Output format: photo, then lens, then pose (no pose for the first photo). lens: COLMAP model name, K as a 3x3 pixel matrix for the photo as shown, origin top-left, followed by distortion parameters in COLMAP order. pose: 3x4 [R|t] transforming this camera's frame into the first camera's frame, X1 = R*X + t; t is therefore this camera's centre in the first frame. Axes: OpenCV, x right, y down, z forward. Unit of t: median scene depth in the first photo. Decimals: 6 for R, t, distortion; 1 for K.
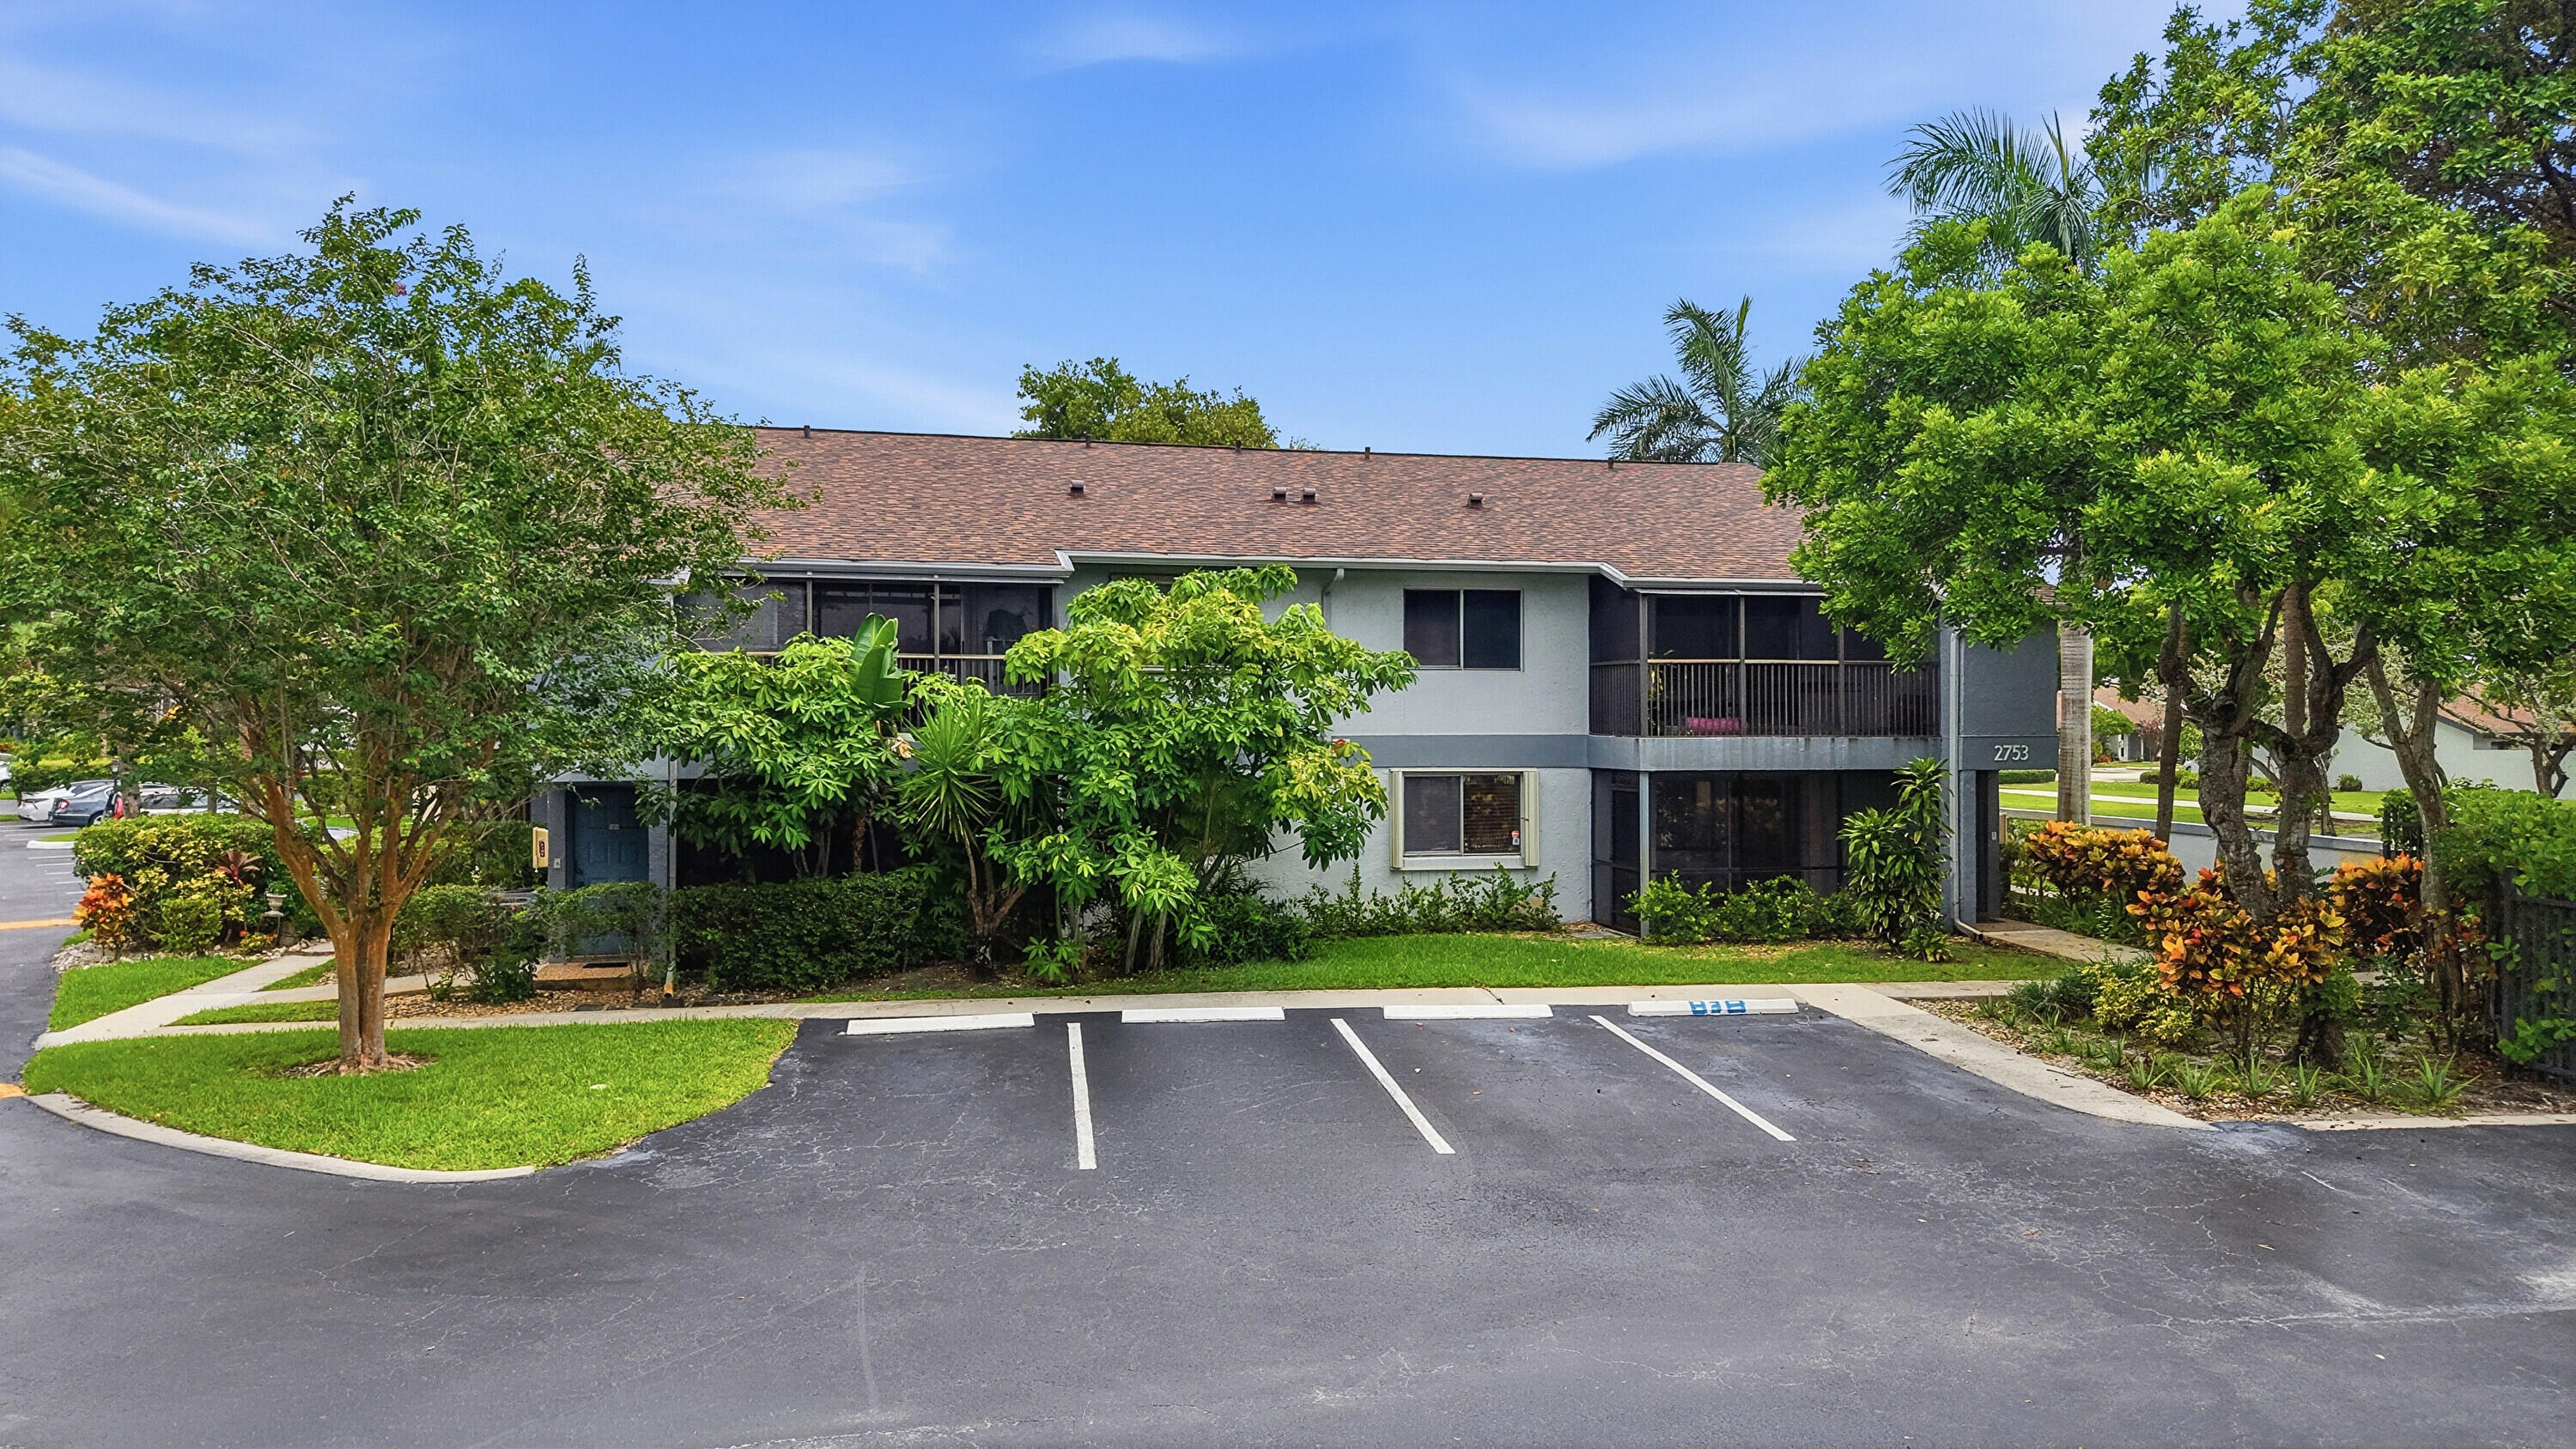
lens RADIAL K [[1708.4, 0, 1277.7], [0, 1708.4, 729.2], [0, 0, 1]] dist [0.009300, -0.025247]
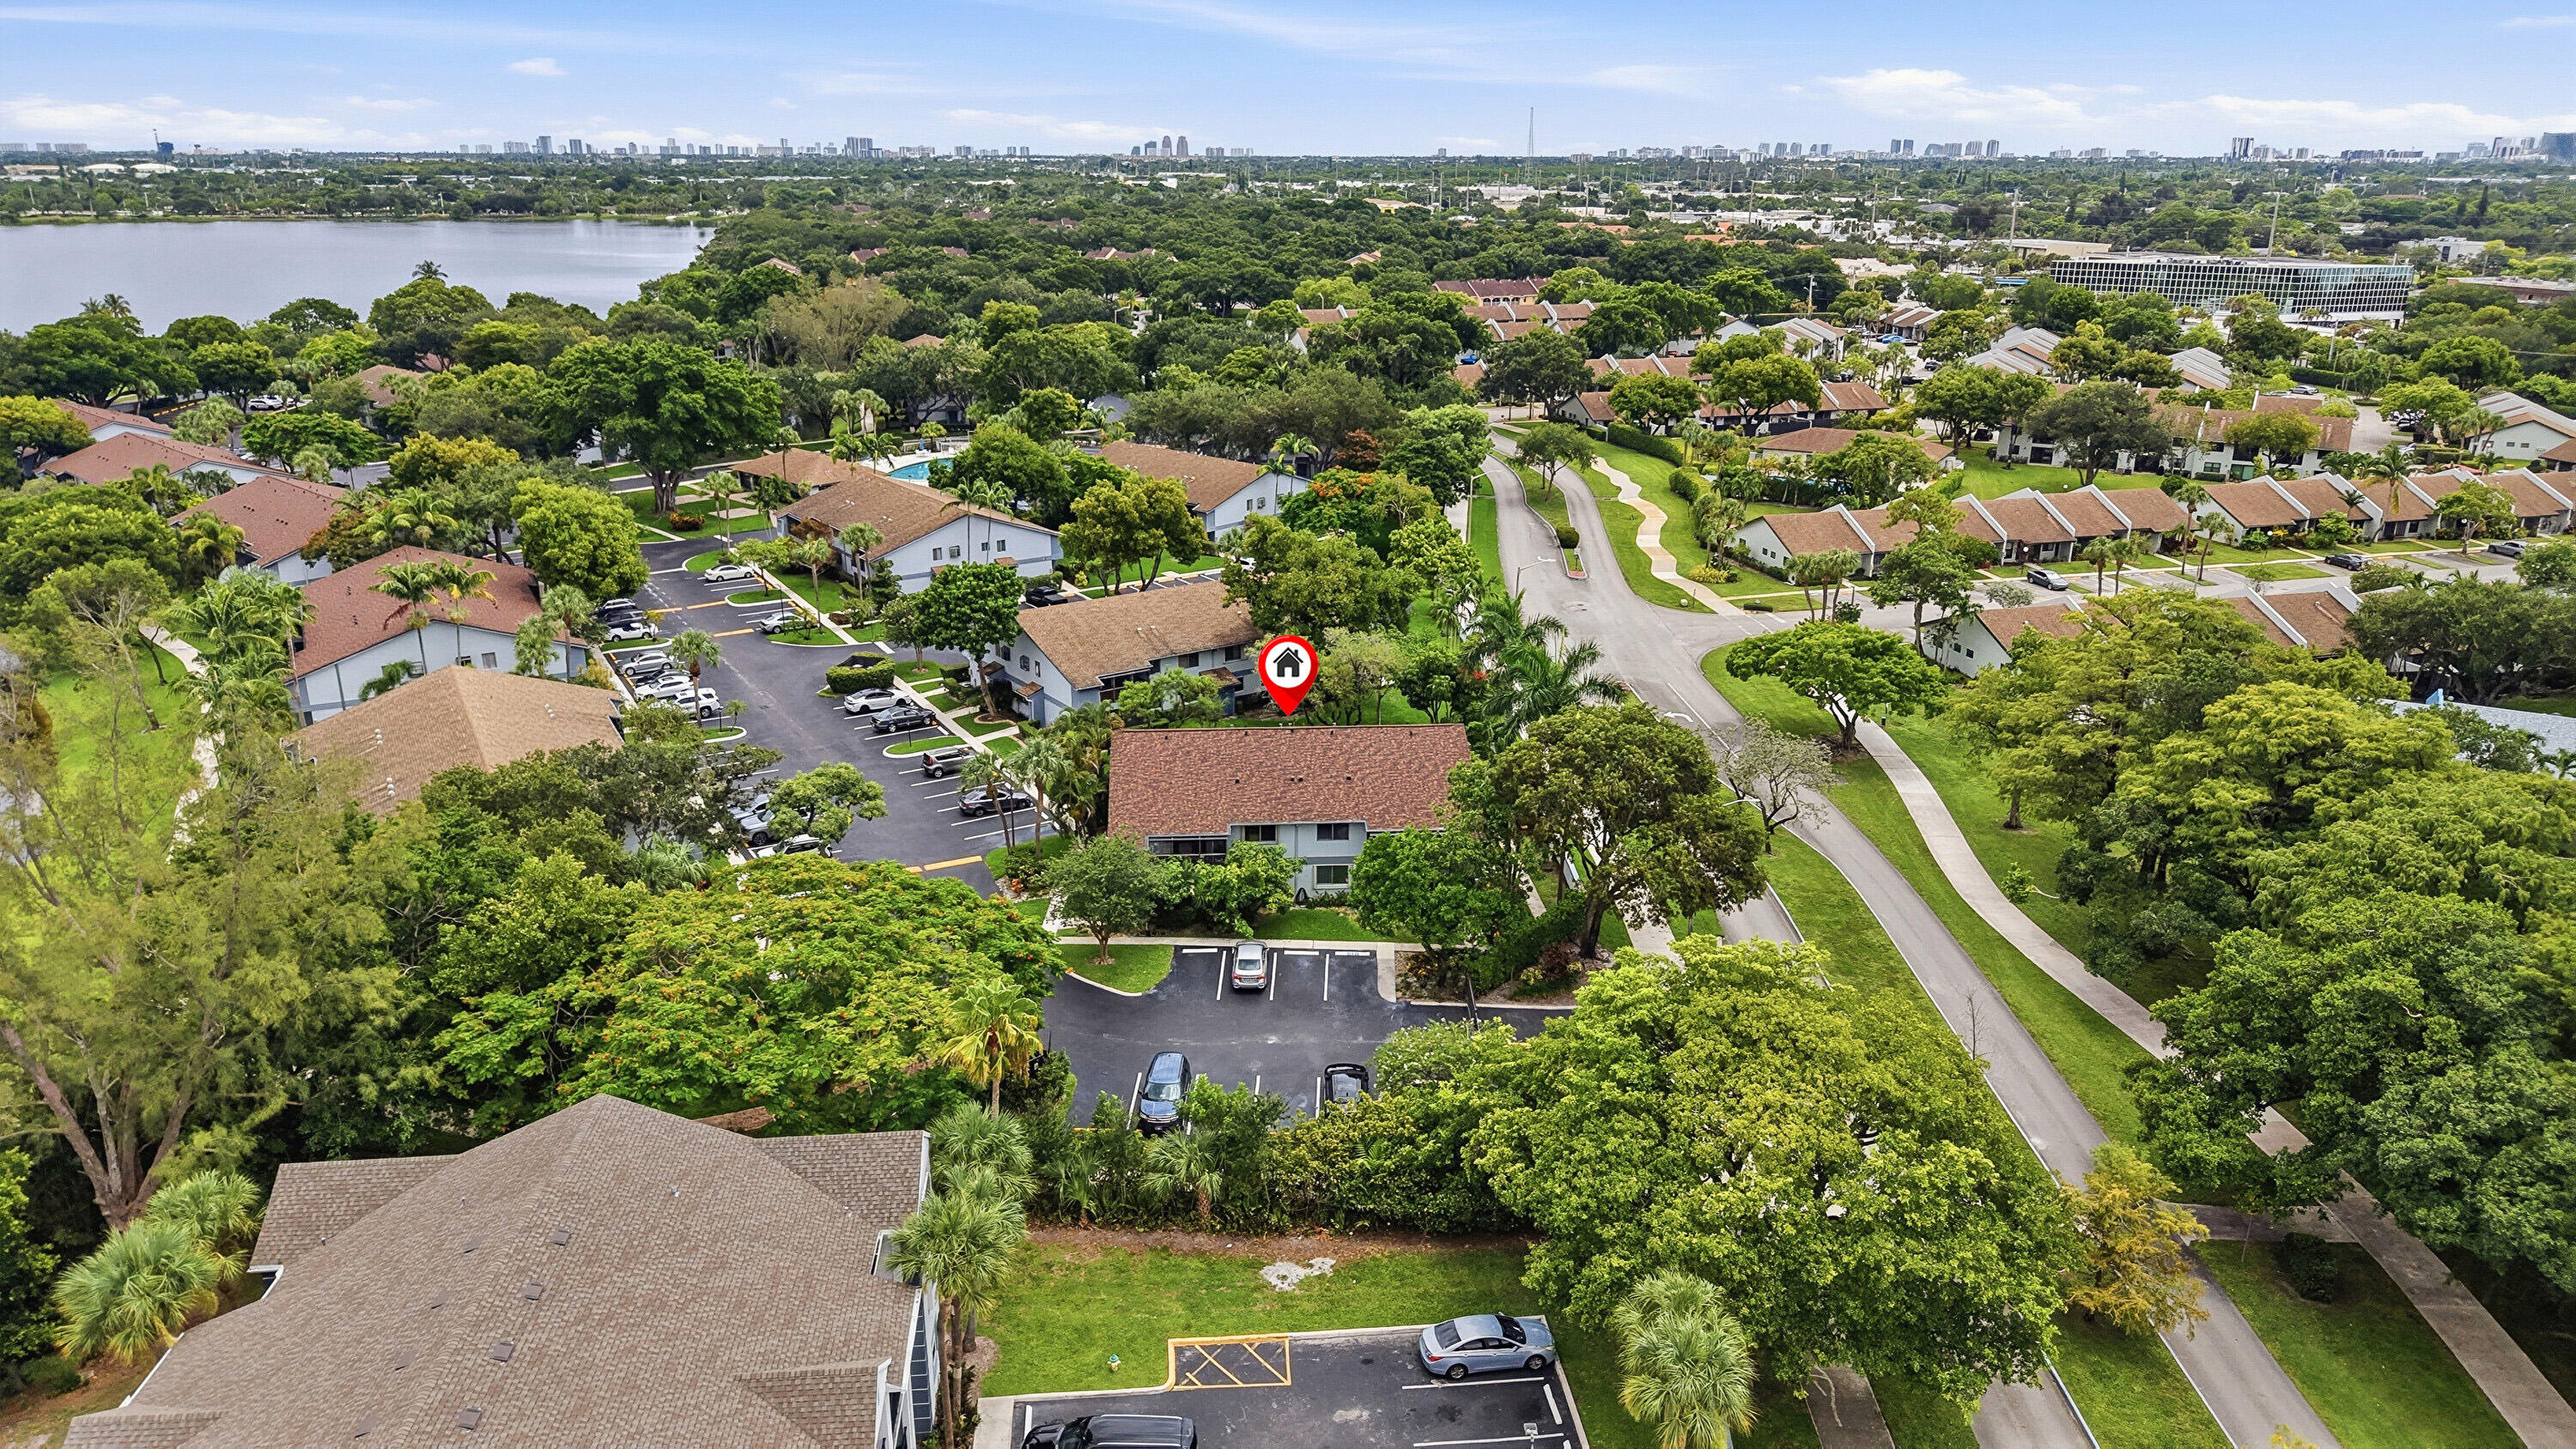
lens RADIAL K [[1708.4, 0, 1287.9], [0, 1708.4, 714.8], [0, 0, 1]] dist [0.009300, -0.025247]
pose [[0.984433, 0.055248, -0.166851, 0.832628], [0.001539, 0.946565, 0.322510, -2.029640], [0.175753, -0.317746, 0.931745, -3.326465]]
